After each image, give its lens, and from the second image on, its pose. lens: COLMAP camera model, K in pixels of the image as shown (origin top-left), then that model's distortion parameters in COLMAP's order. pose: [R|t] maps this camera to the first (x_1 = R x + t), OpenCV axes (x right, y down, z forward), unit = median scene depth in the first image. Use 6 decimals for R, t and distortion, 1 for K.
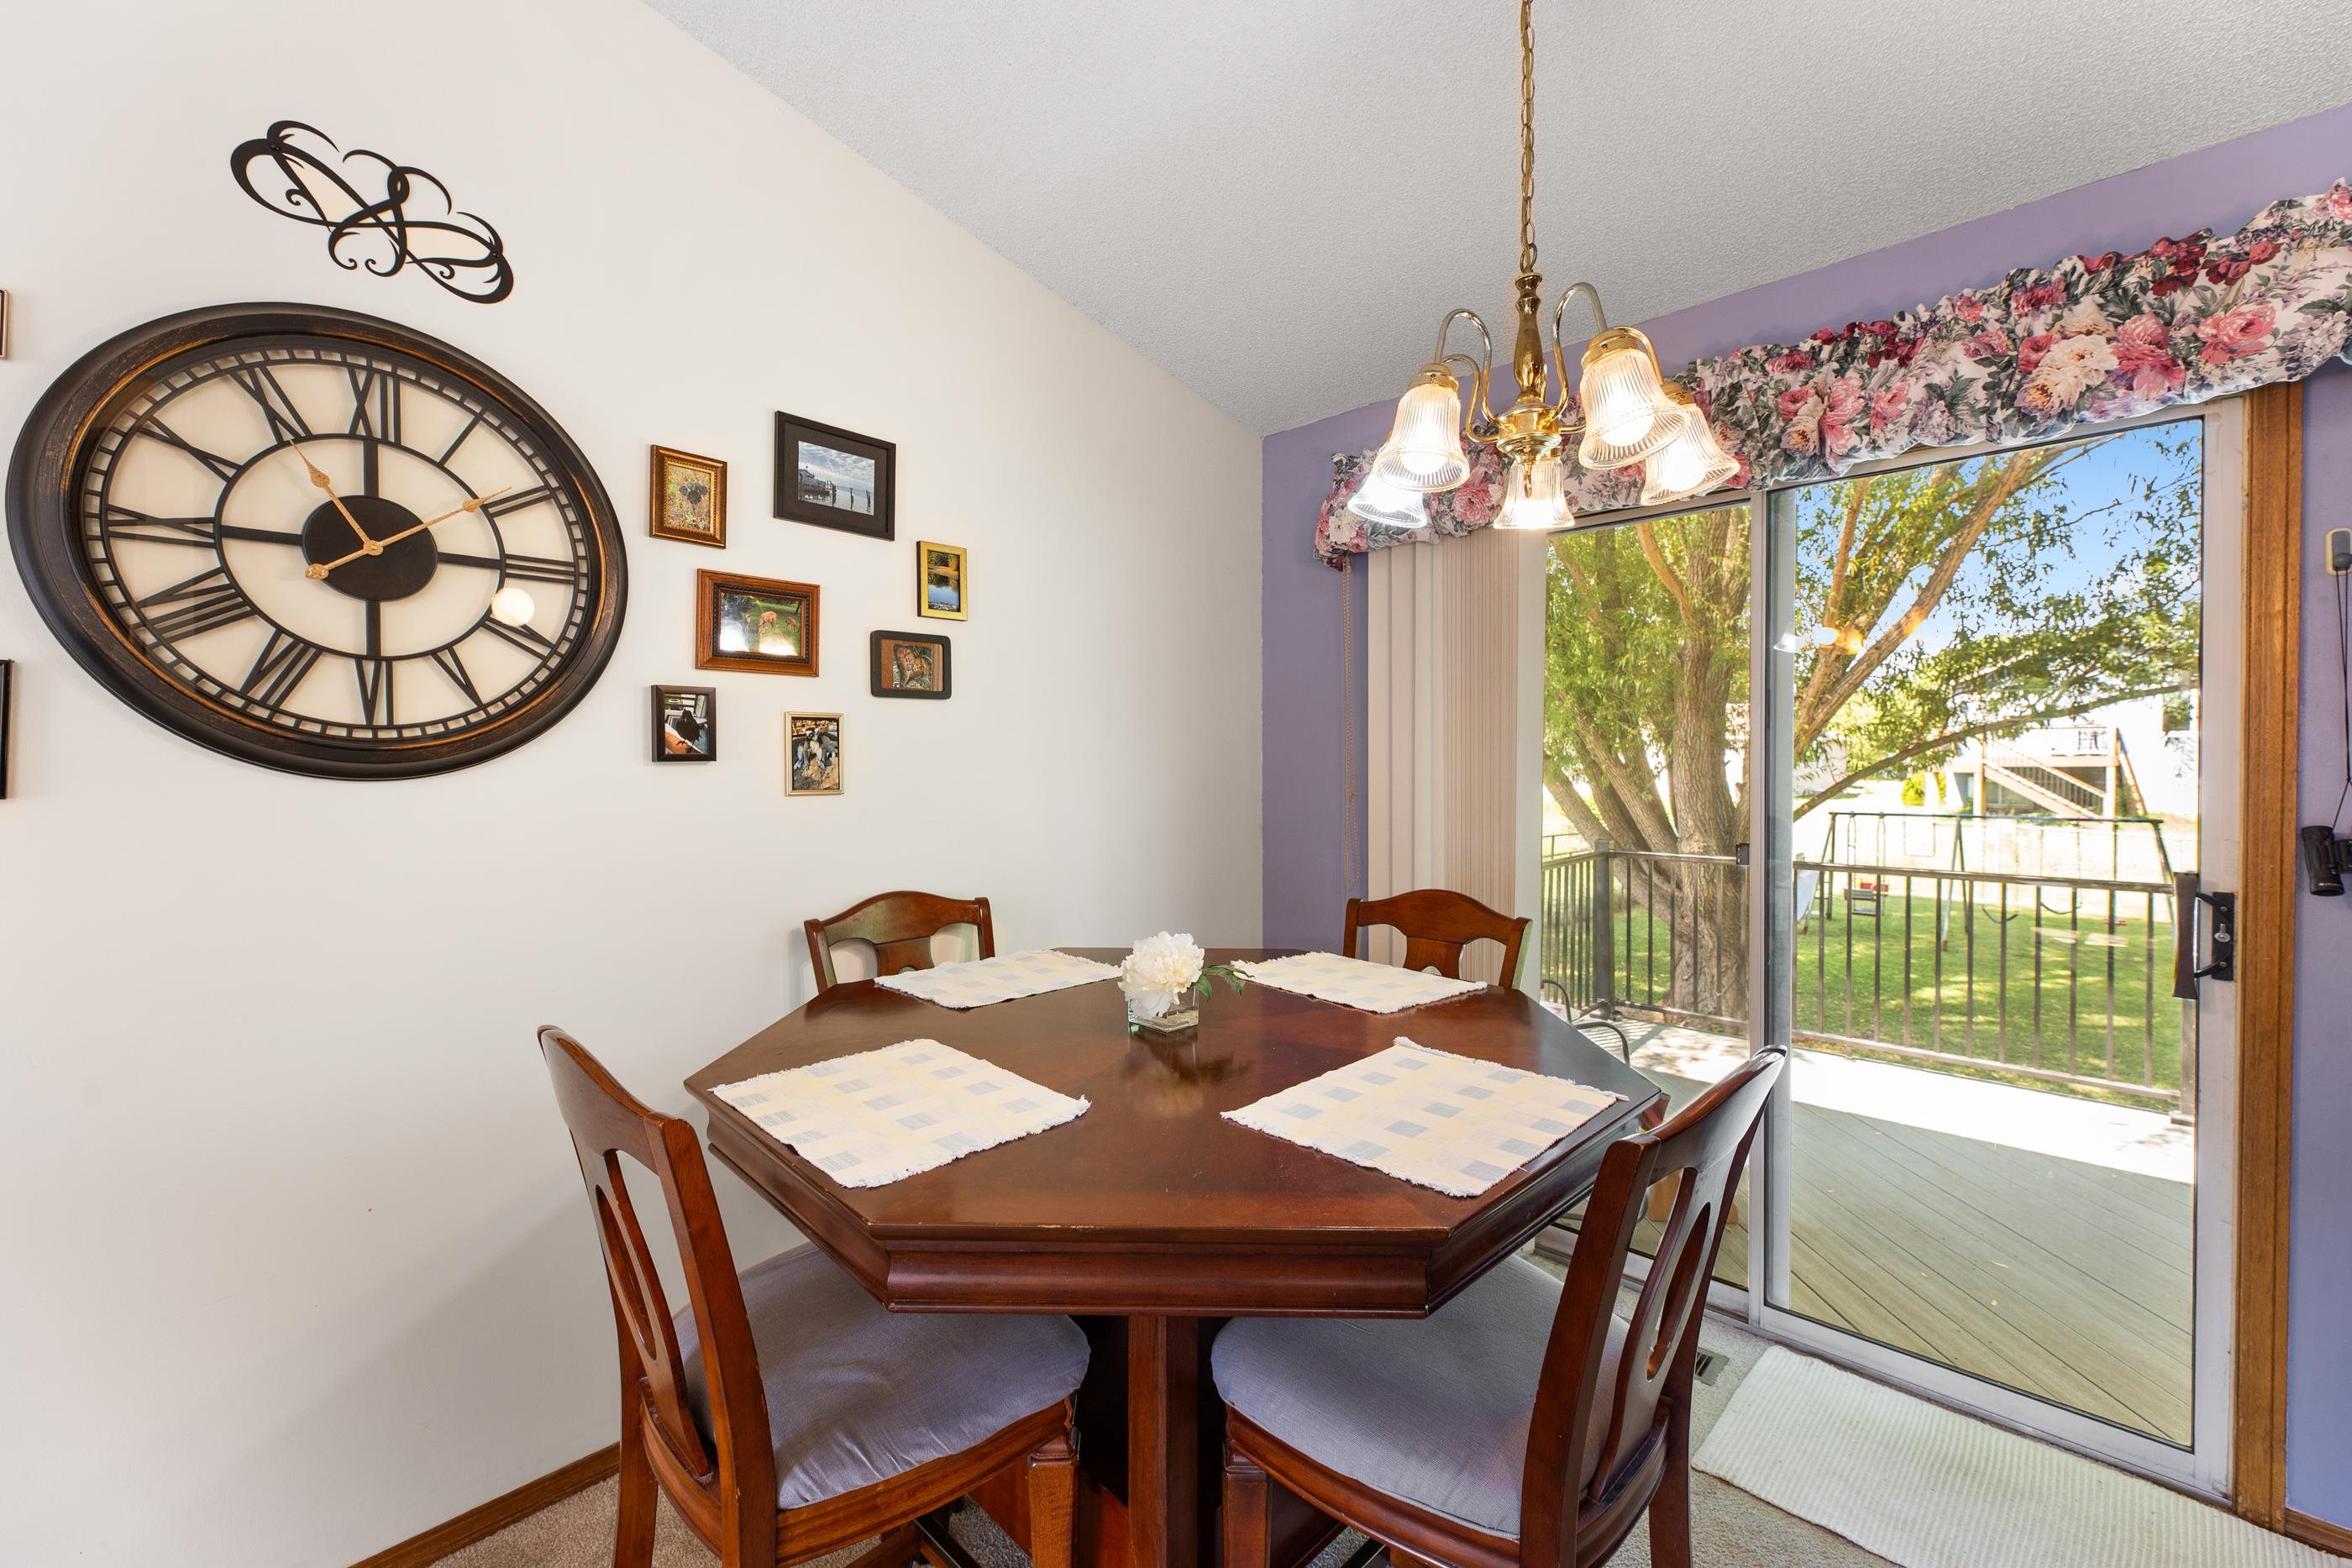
lens RADIAL K [[939.0, 0, 1172.4], [0, 939.0, 770.0], [0, 0, 1]] dist [0.002344, 0.000115]
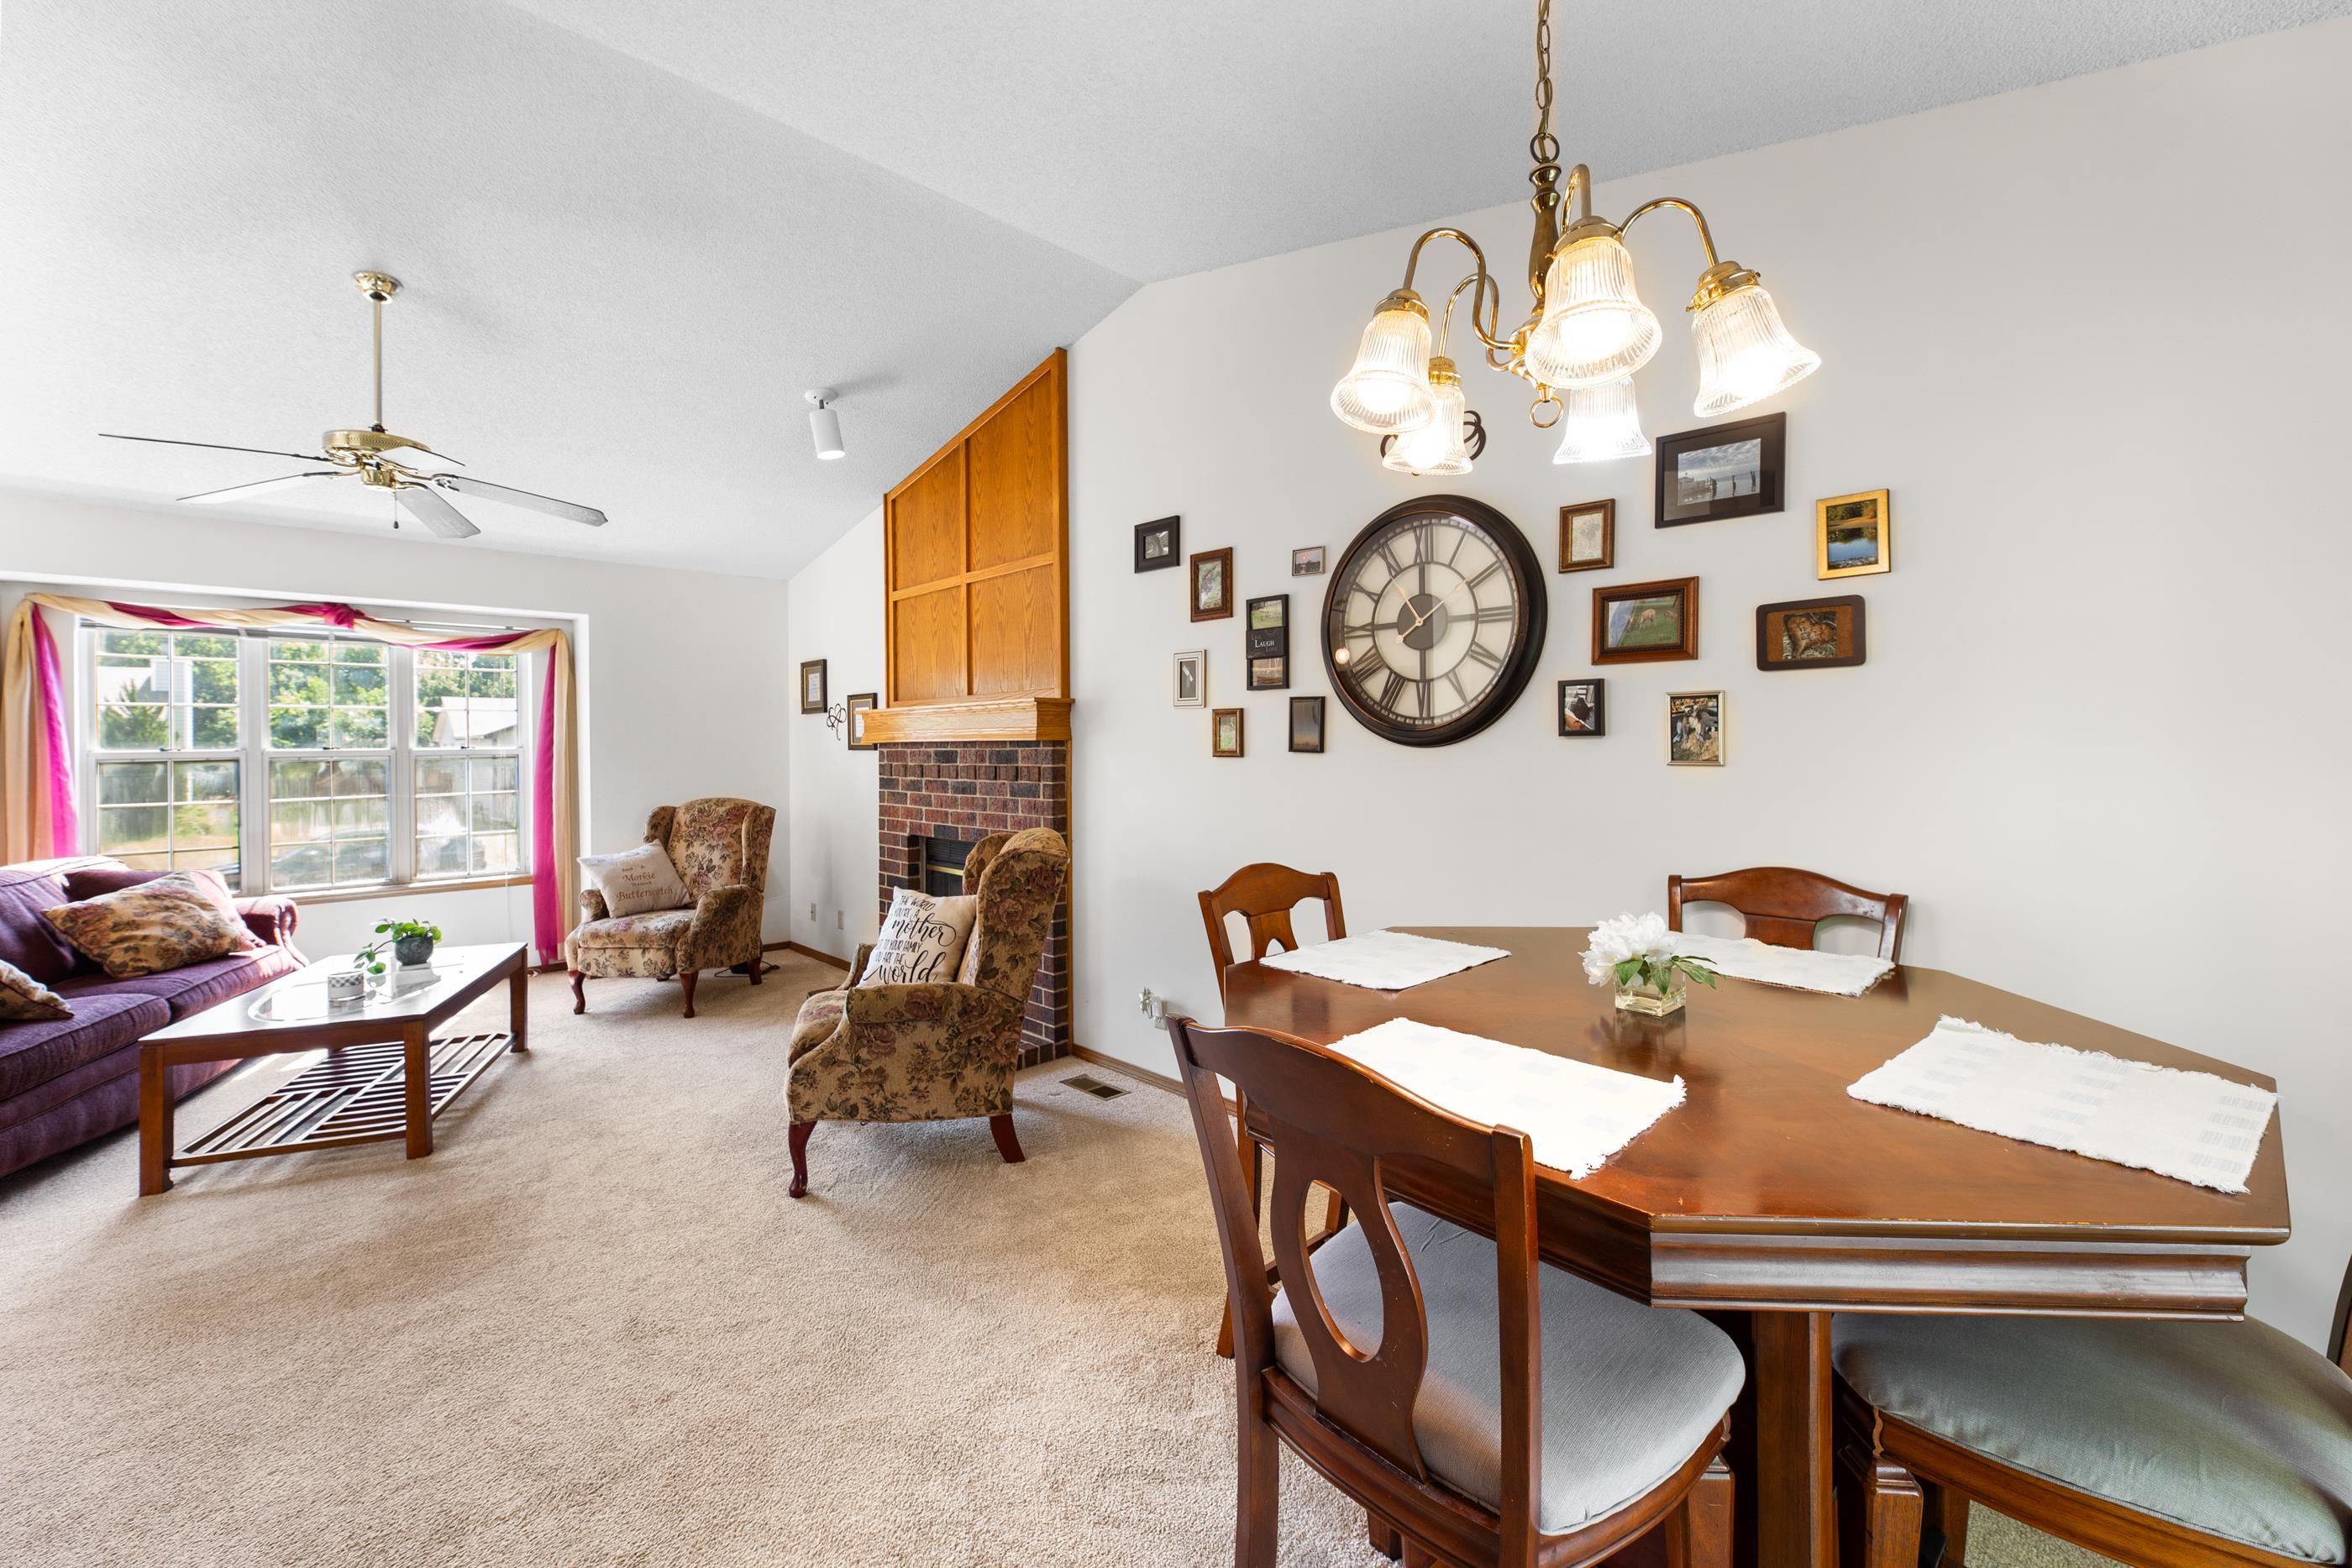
lens RADIAL K [[936.0, 0, 1174.9], [0, 936.0, 741.7], [0, 0, 1]] dist [-0.001229, 0.000154]
pose [[-0.026383, 0.001568, -0.999651, 0.807827], [-0.006320, 0.999979, 0.001736, 0.000243], [0.999632, 0.006363, -0.026372, 0.452352]]
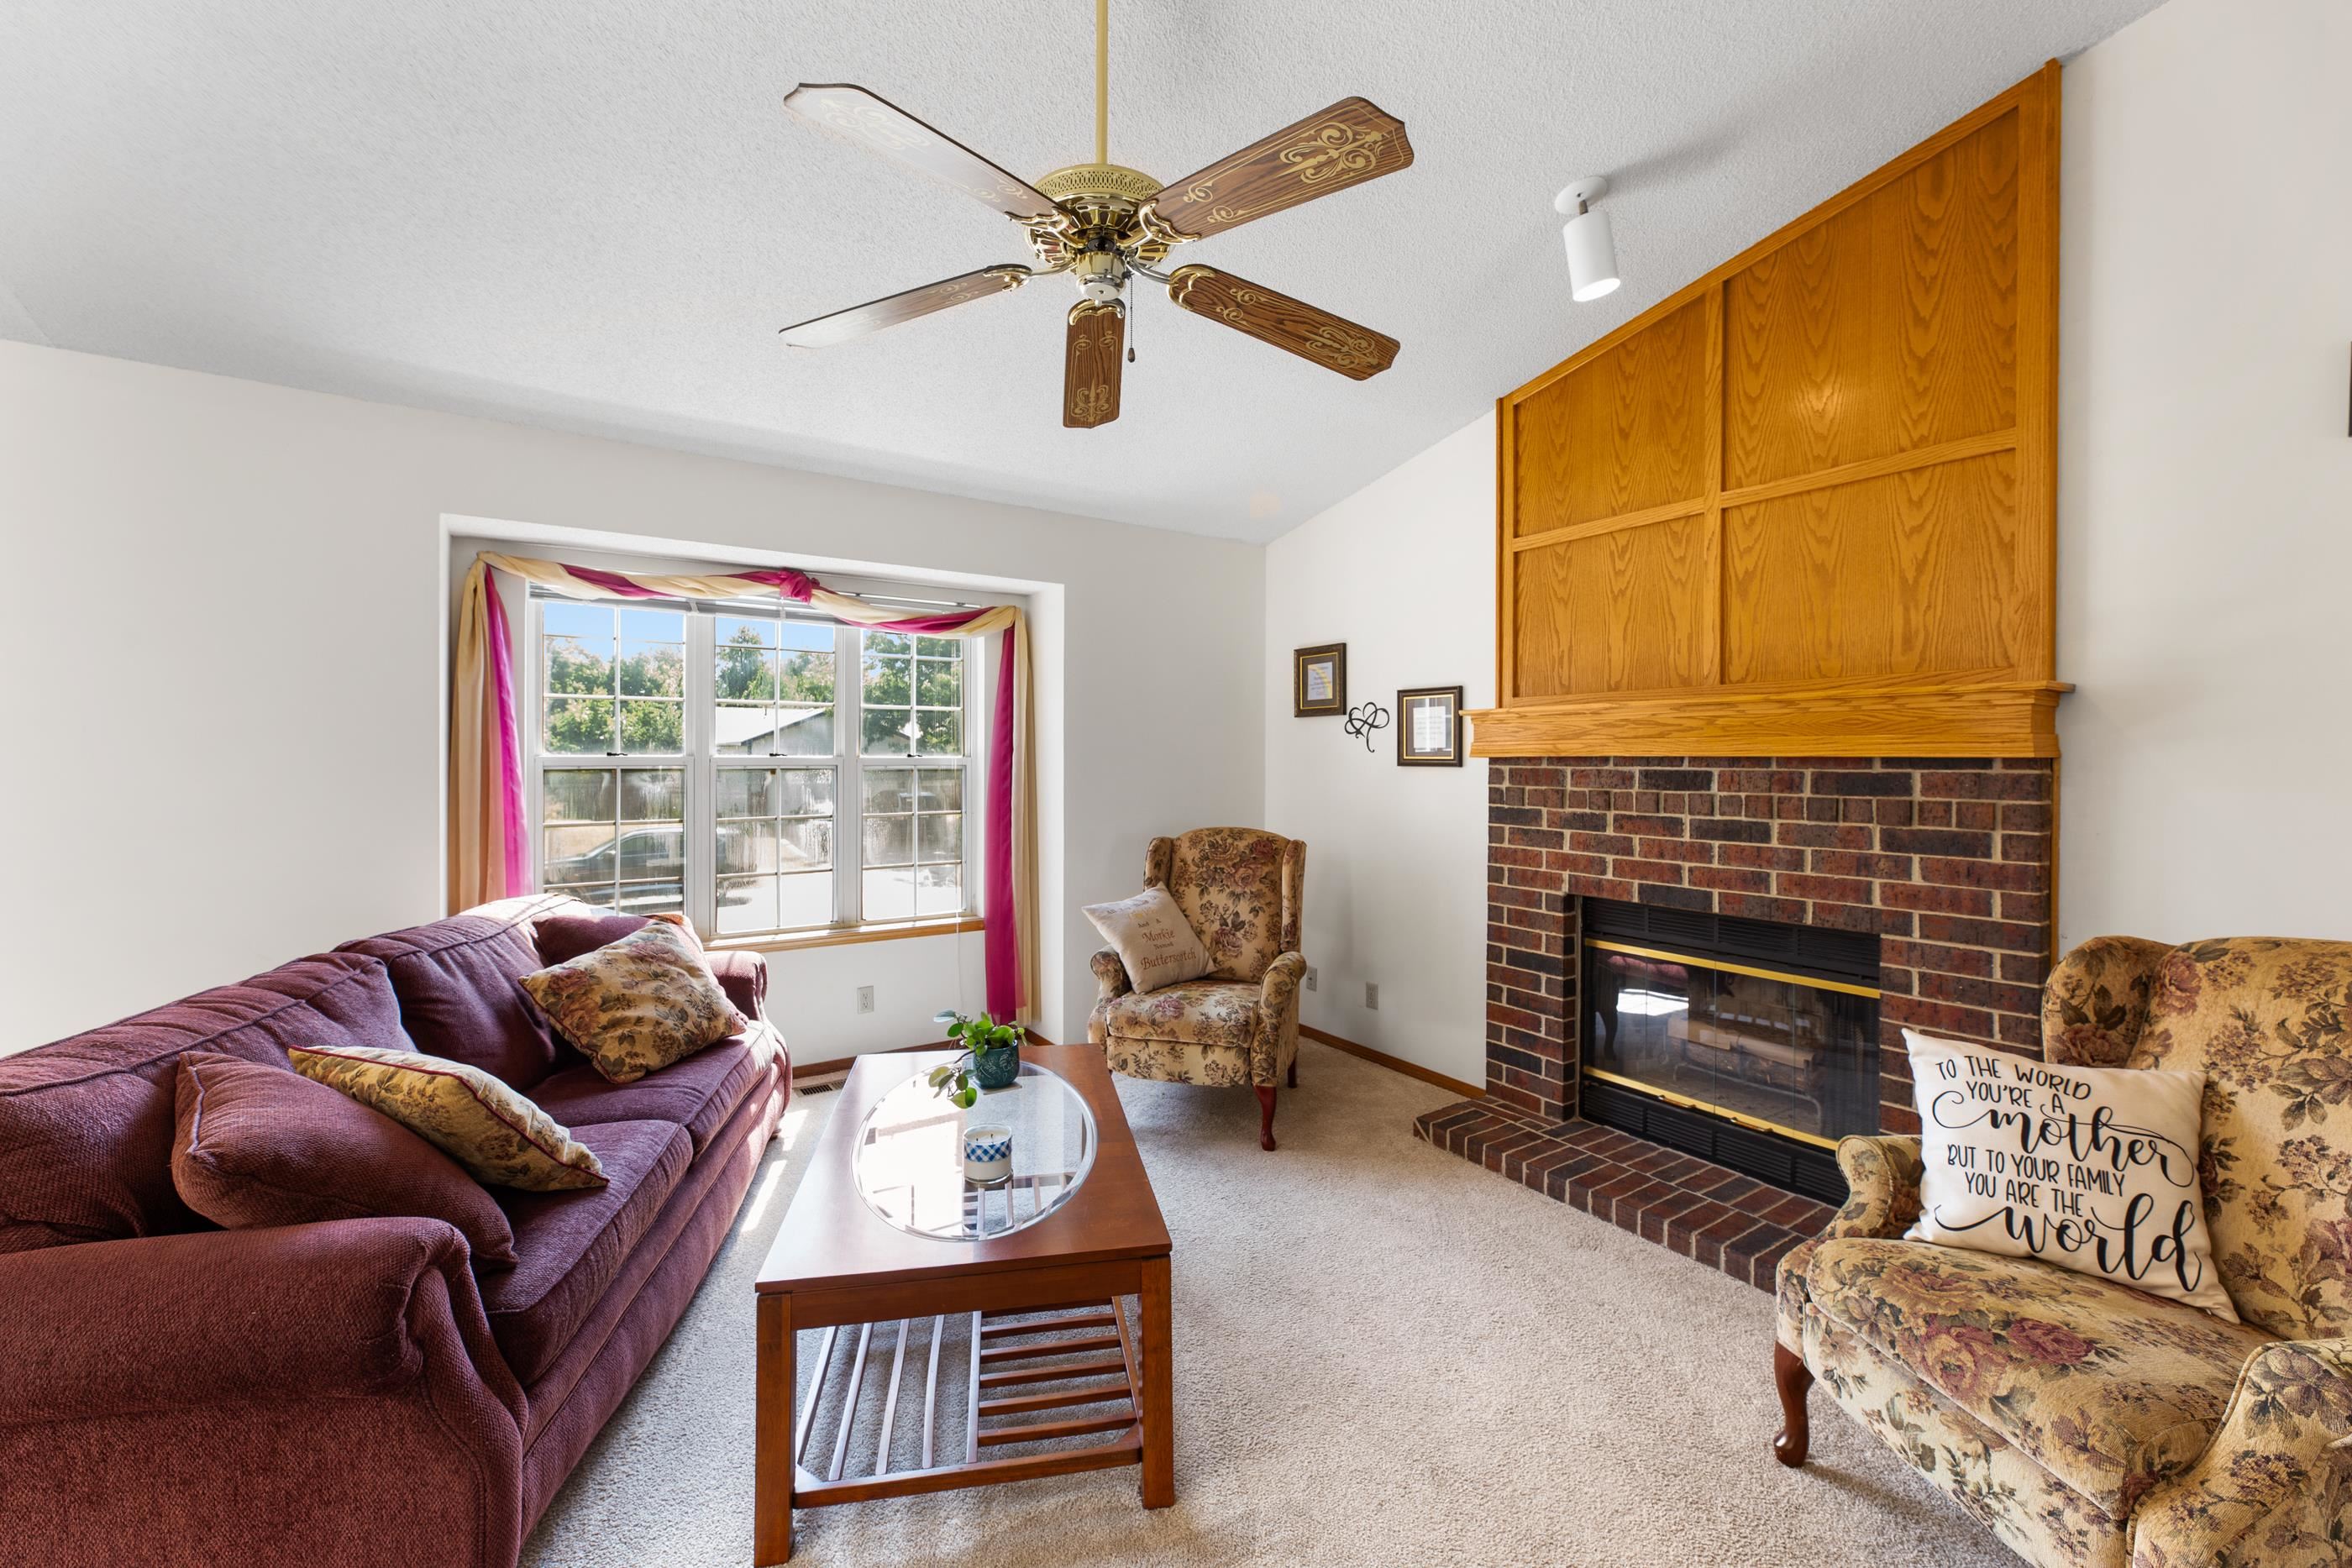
lens RADIAL K [[939.1, 0, 1176.0], [0, 939.1, 759.0], [0, 0, 1]] dist [-0.000601, -0.000177]
pose [[-0.205987, 0.003636, -0.978548, 0.099309], [-0.018811, 0.999794, 0.007675, 0.015195], [0.978374, 0.019989, -0.205876, -0.701788]]
